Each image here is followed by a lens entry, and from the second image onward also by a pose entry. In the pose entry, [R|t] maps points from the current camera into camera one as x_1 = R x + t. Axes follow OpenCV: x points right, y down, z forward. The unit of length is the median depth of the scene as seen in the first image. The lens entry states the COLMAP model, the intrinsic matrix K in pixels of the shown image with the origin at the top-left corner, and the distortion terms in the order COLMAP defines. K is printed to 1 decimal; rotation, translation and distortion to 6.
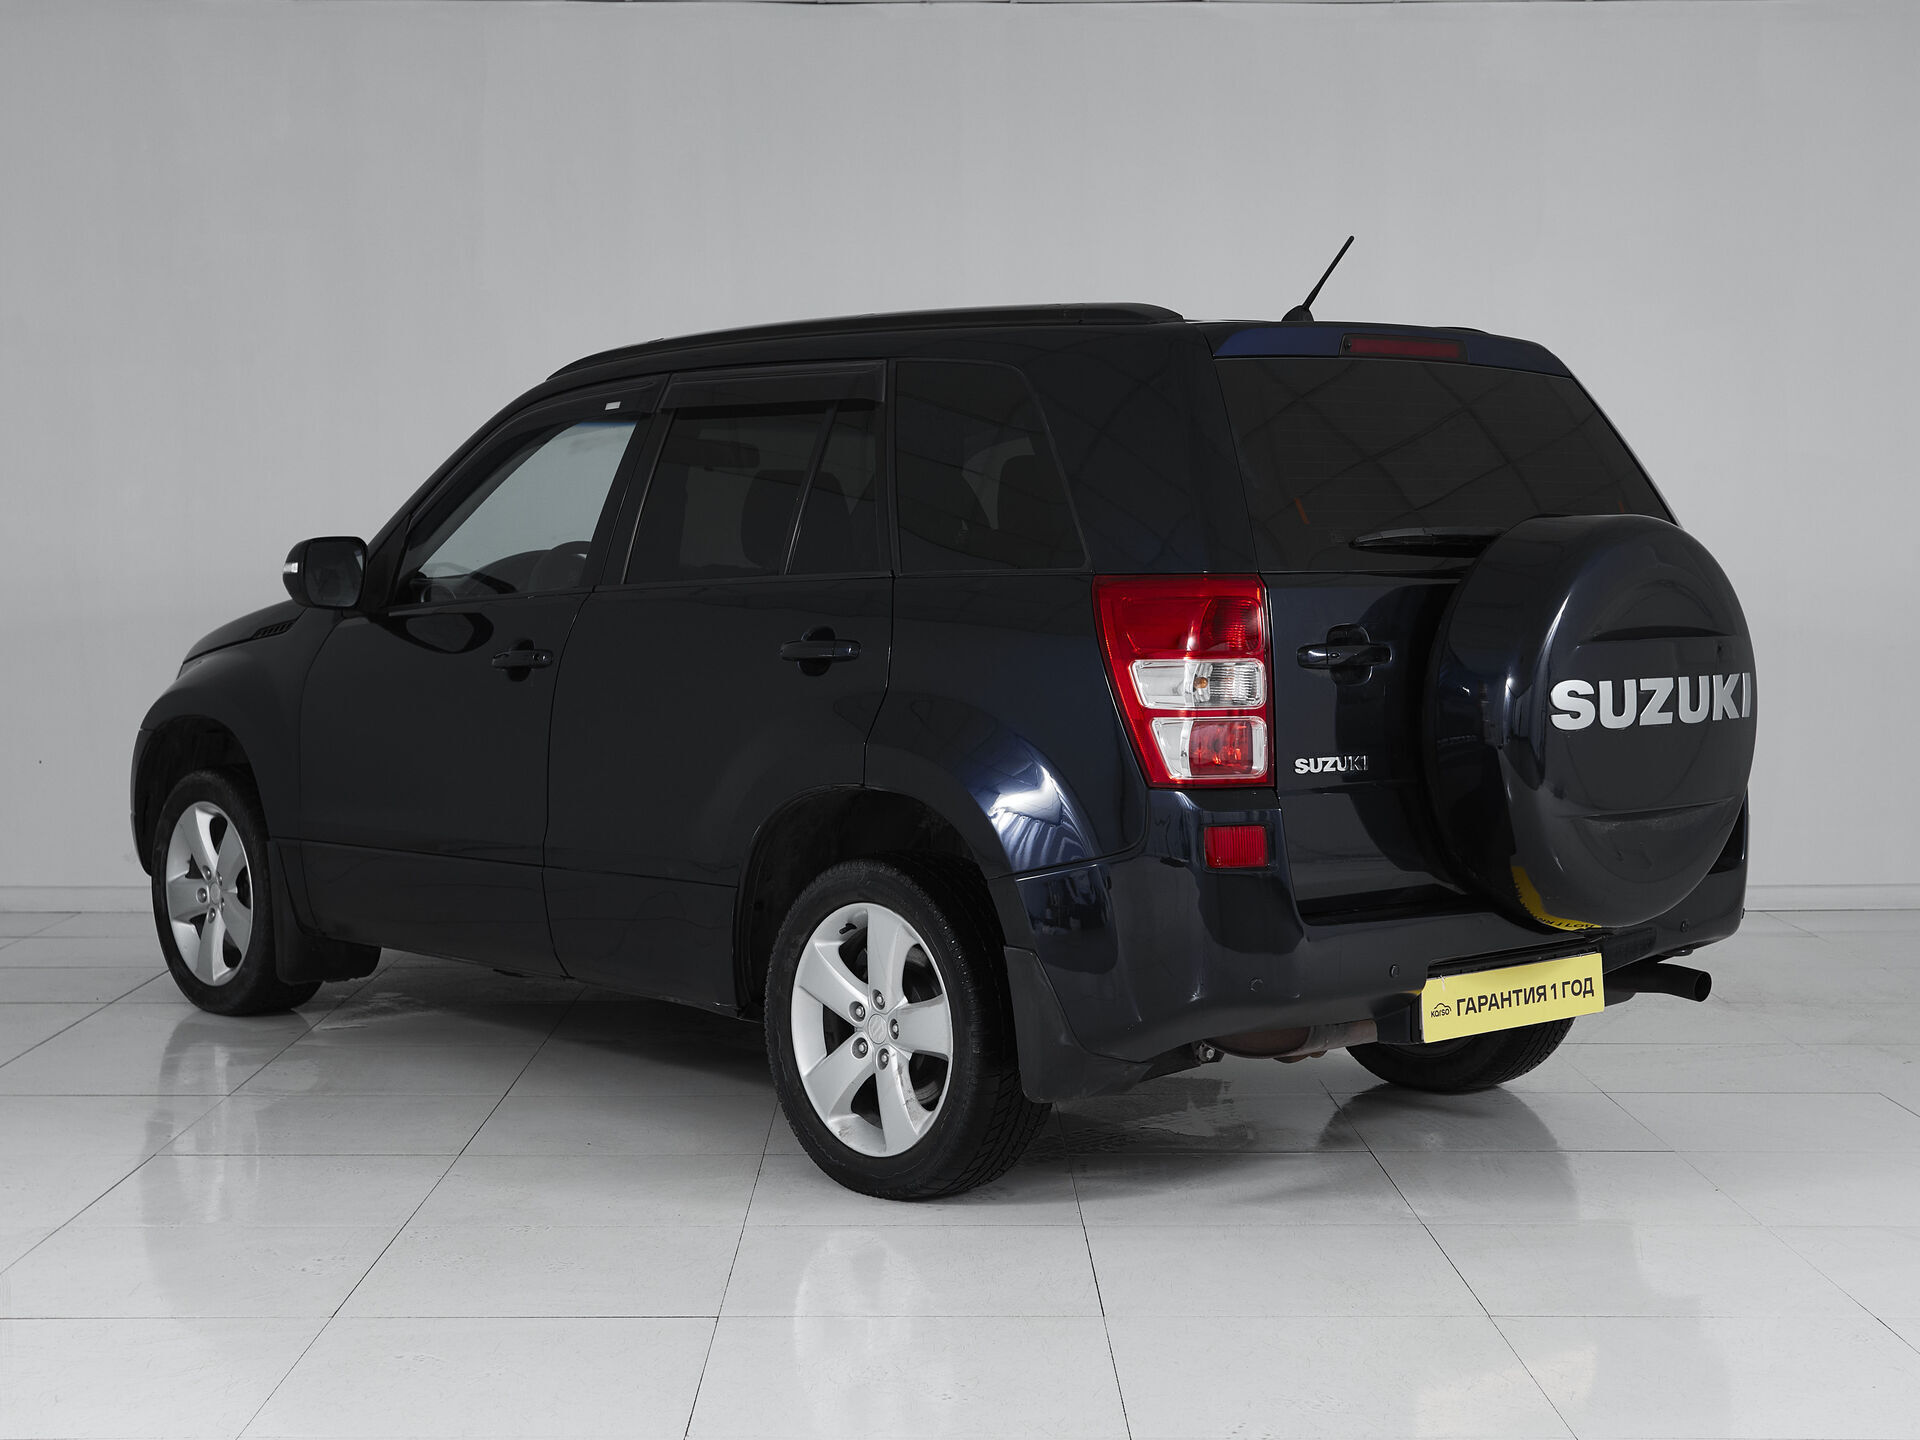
lens RADIAL K [[2806.1, 0, 960.0], [0, 2806.1, 720.0], [0, 0, 1]] dist [0.039207, 0.066313]
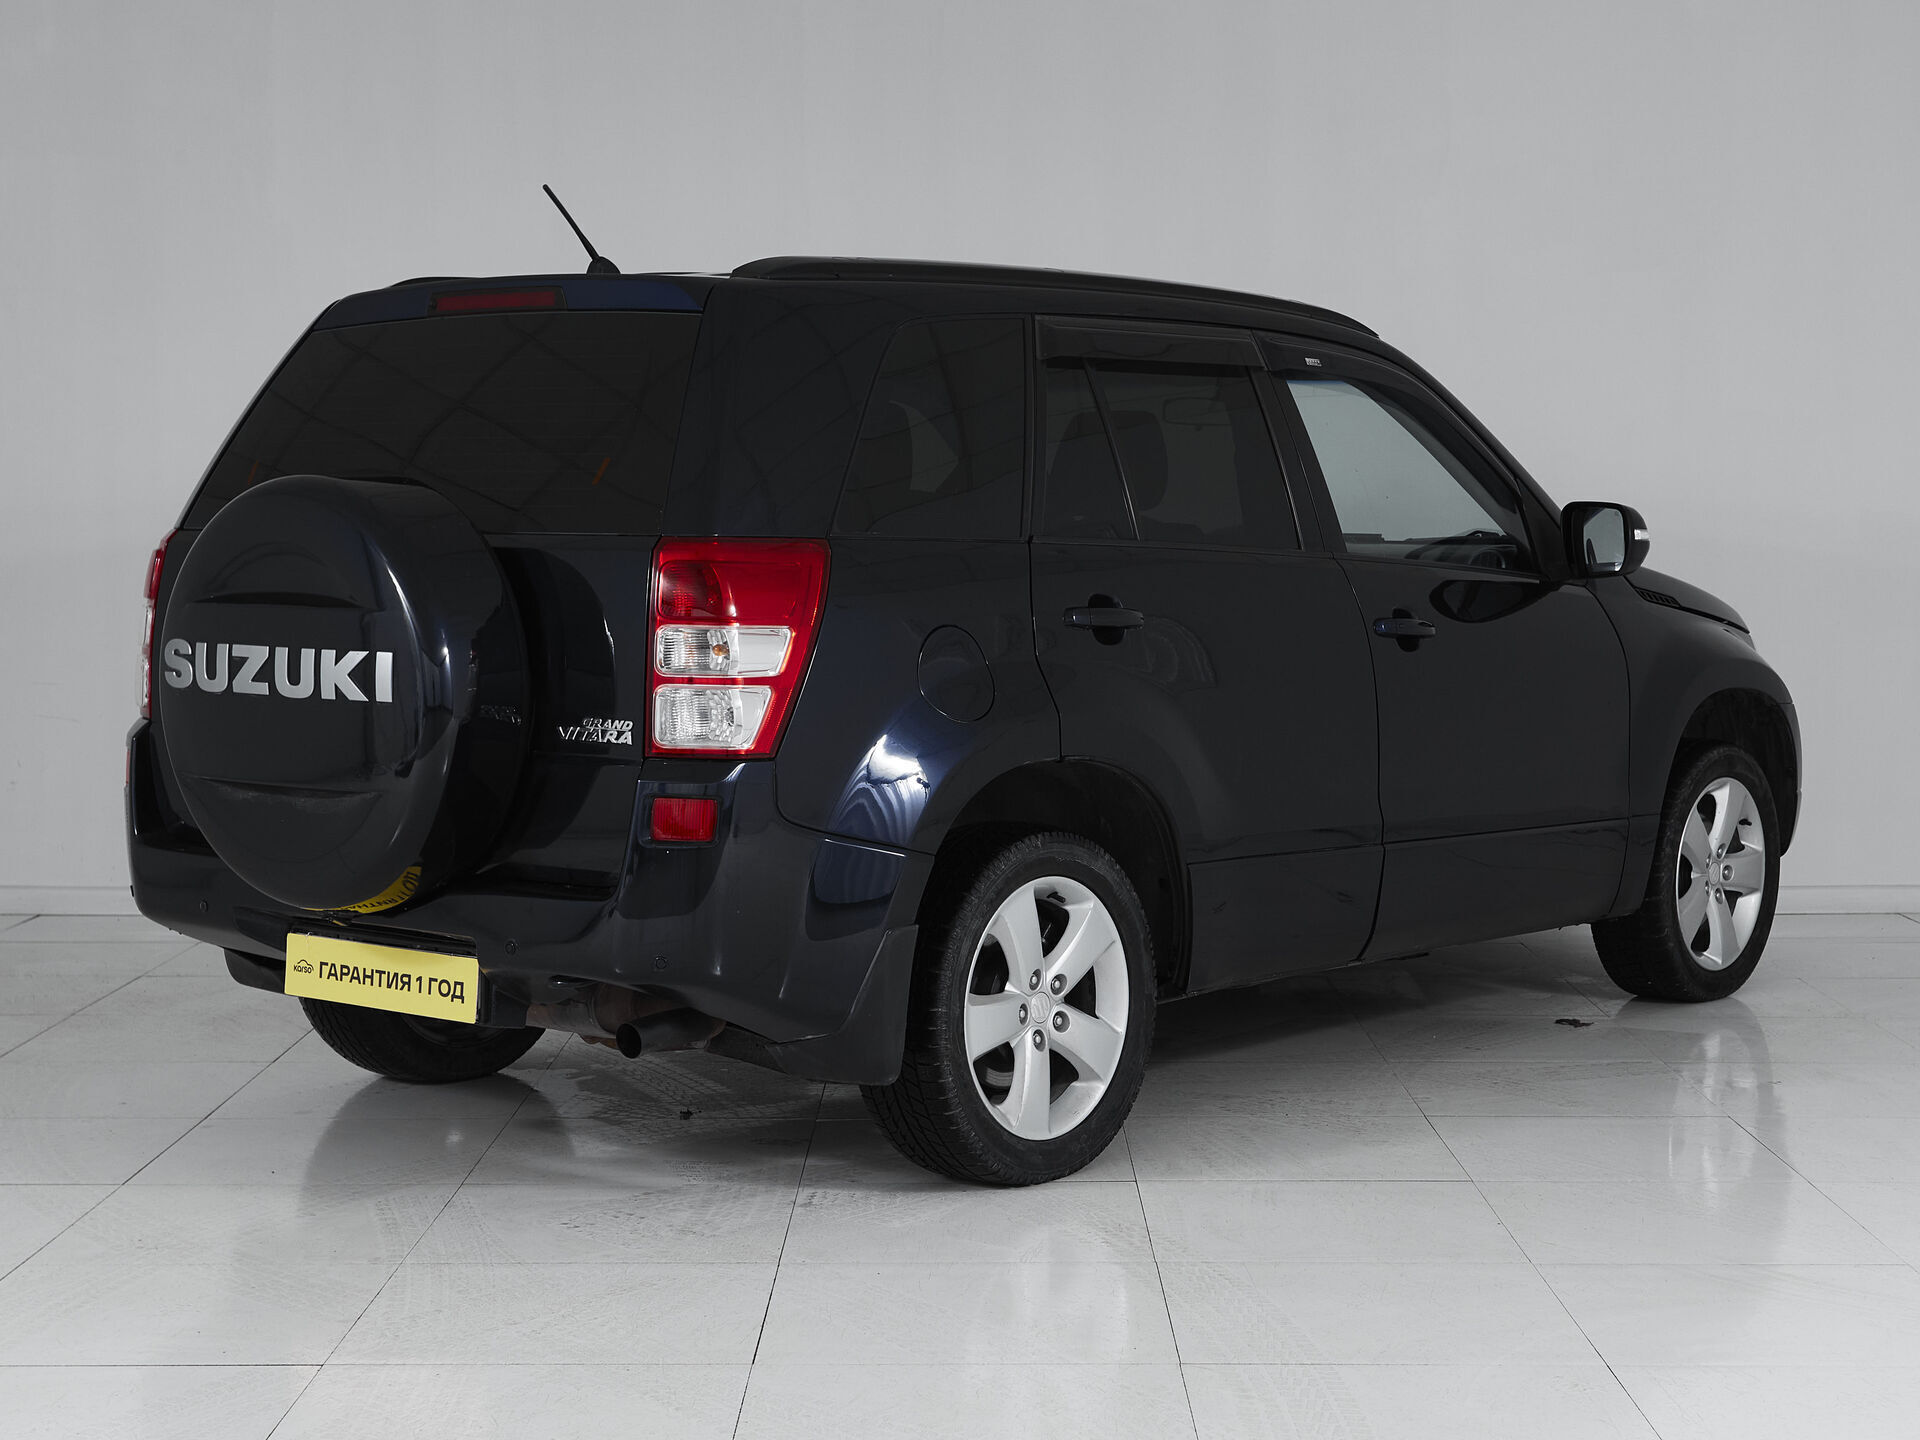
lens RADIAL K [[2995.7, 0, 983.7], [0, 2995.7, 720.9], [0, 0, 1]] dist [0.207871, 0.013026]
pose [[0.165089, 0.070340, -0.983767, 1.269894], [-0.067316, 0.995931, 0.059914, -0.065945], [0.983979, 0.056332, 0.169153, 1.046948]]
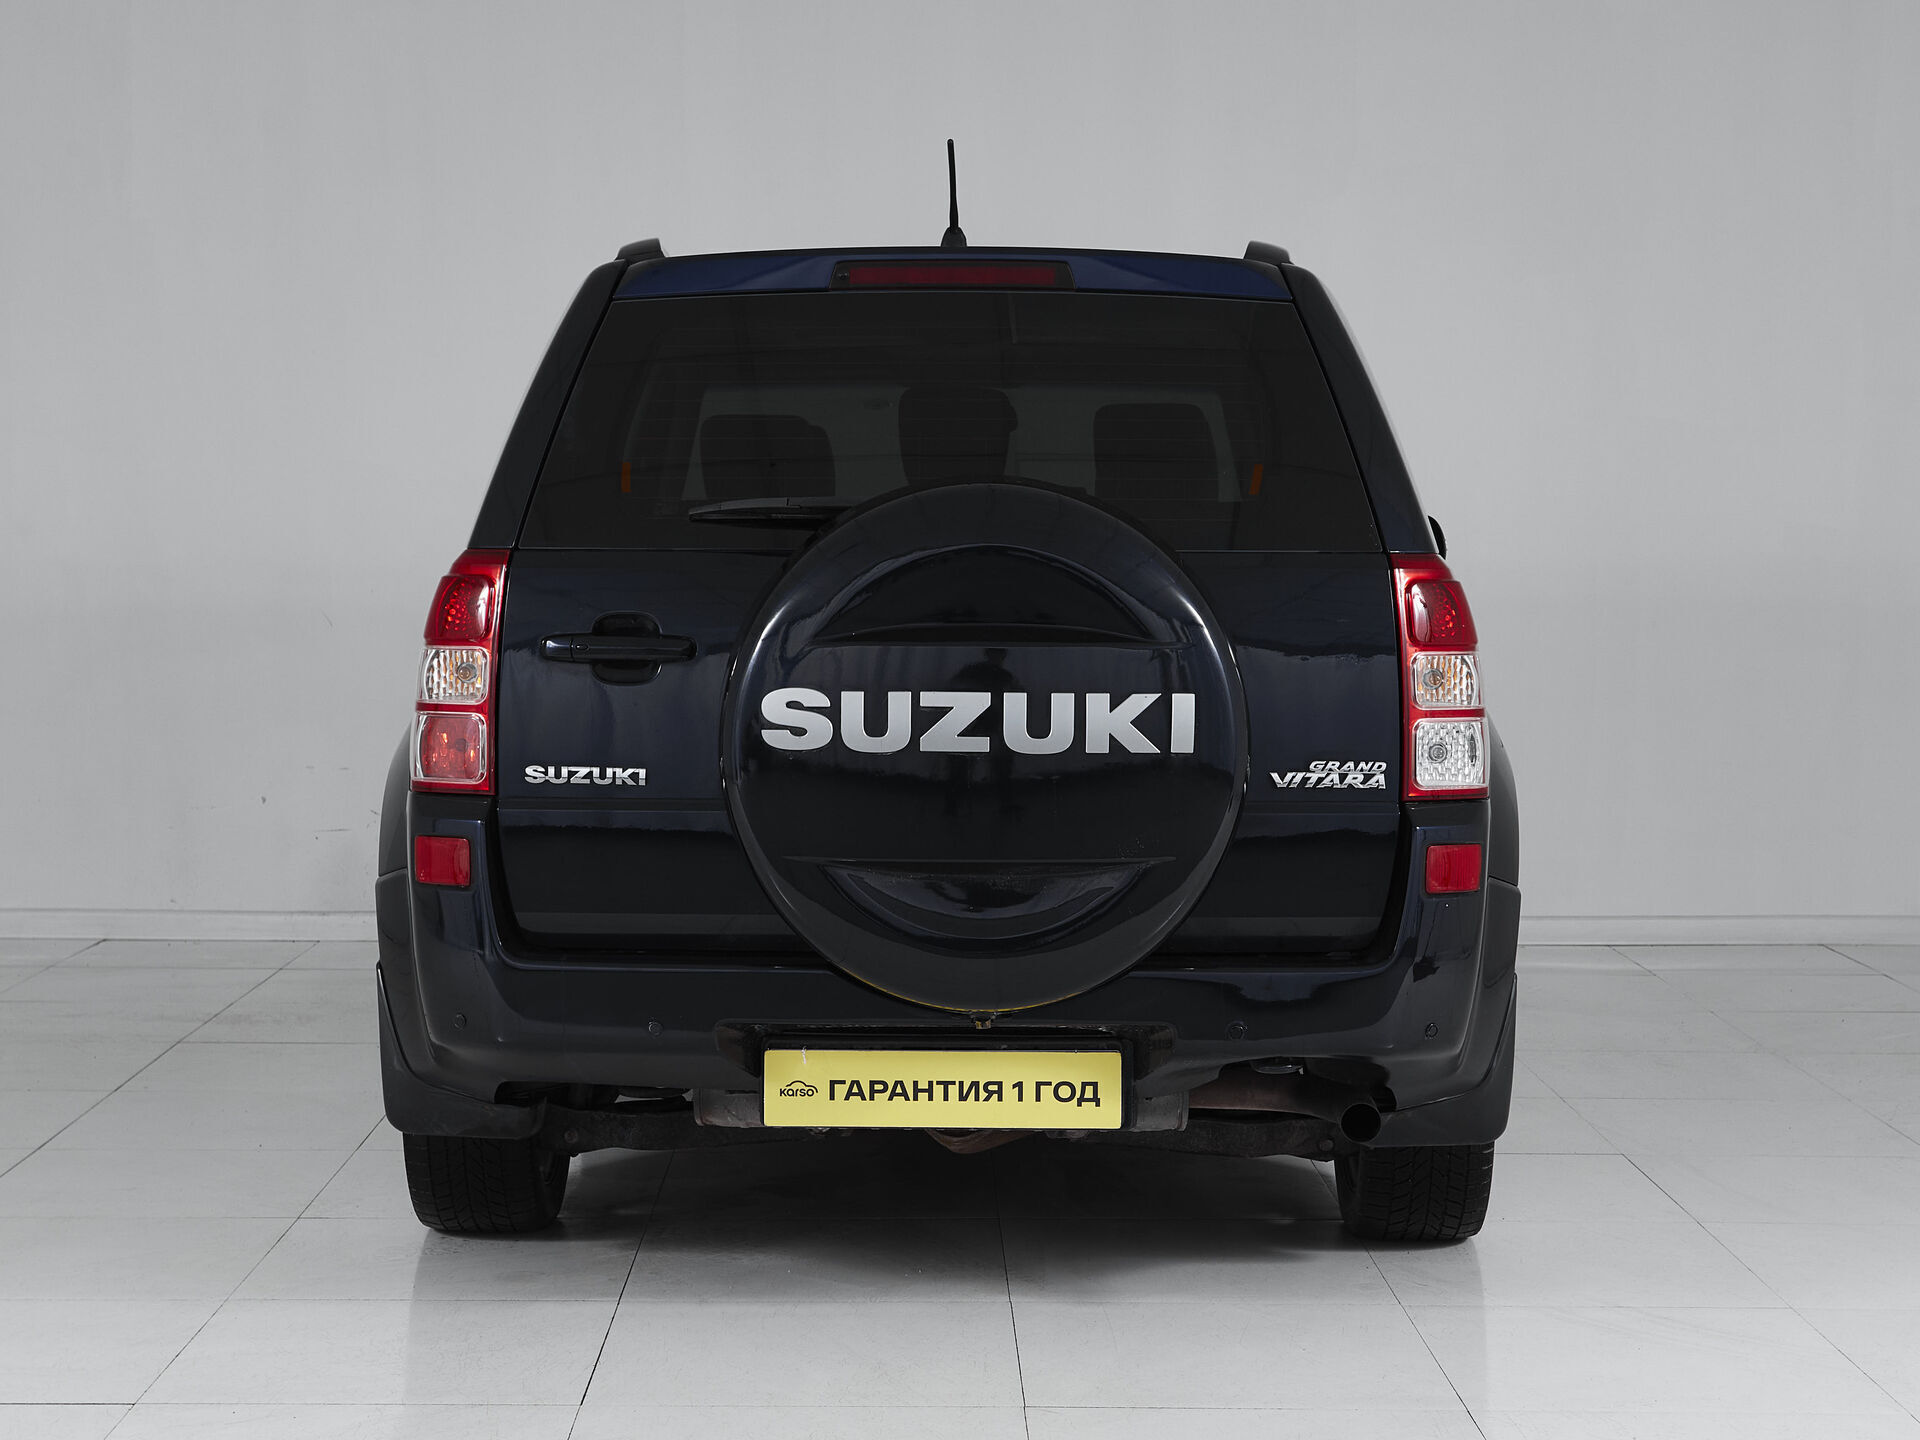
lens RADIAL K [[2995.7, 0, 983.7], [0, 2995.7, 720.9], [0, 0, 1]] dist [0.207871, 0.013026]
pose [[0.743673, 0.047634, -0.666844, 0.783865], [-0.048158, 0.998684, 0.017631, -0.021300], [0.666807, 0.019002, 0.744989, 0.383039]]
